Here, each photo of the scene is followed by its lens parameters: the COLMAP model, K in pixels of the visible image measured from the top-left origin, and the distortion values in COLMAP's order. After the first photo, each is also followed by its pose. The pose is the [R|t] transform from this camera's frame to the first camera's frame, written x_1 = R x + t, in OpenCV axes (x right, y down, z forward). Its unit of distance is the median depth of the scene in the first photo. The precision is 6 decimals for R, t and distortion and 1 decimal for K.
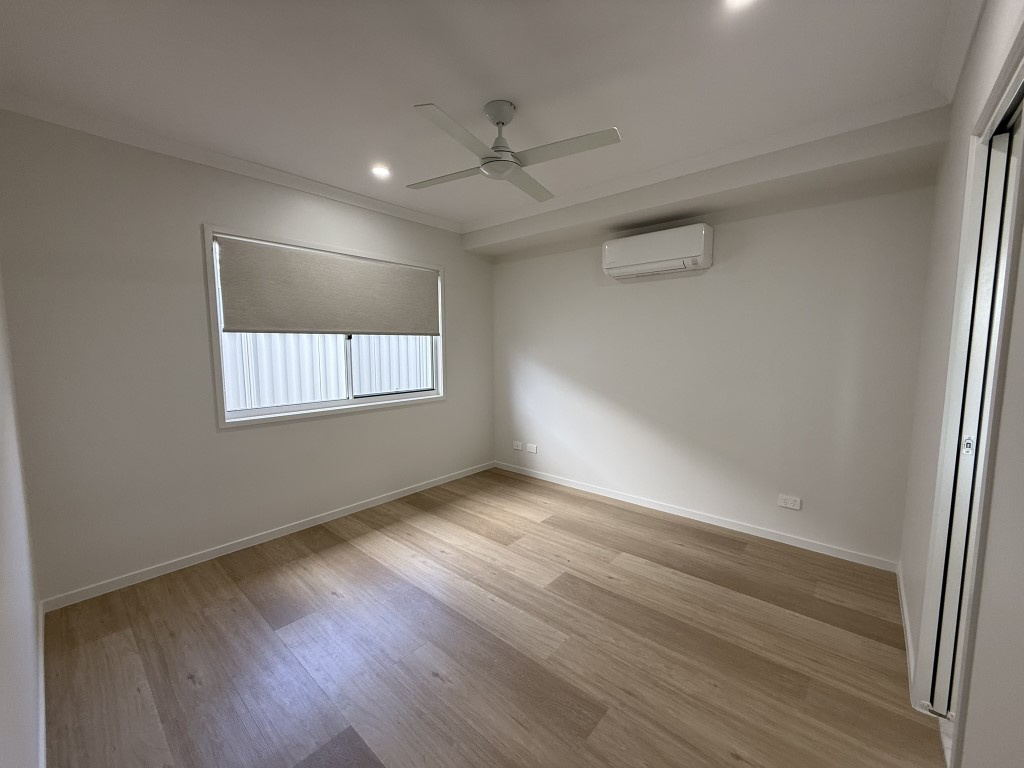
lens RADIAL K [[404.0, 0, 515.4], [0, 404.0, 384.0], [0, 0, 1]] dist [0.002834, -0.000285]
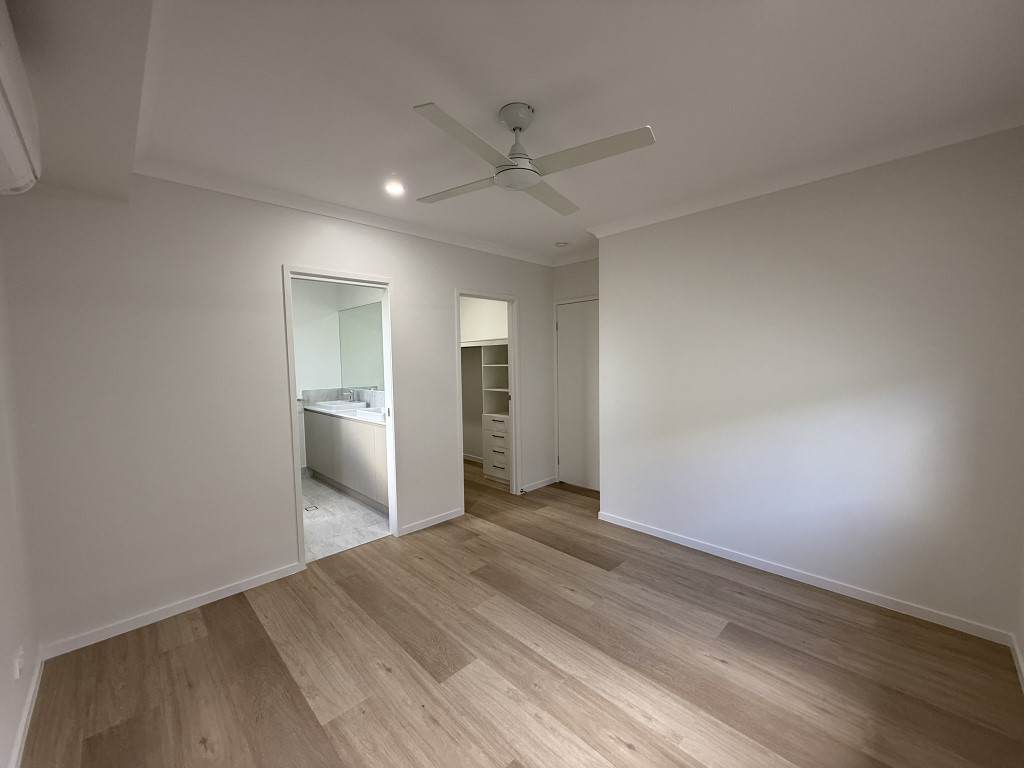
lens RADIAL K [[404.0, 0, 512.2], [0, 404.0, 386.6], [0, 0, 1]] dist [0.002834, -0.000285]
pose [[-0.996108, 0.013825, 0.087050, -0.065075], [0.027853, 0.986387, 0.162064, -0.150231], [-0.083625, 0.163858, -0.982933, 1.315749]]
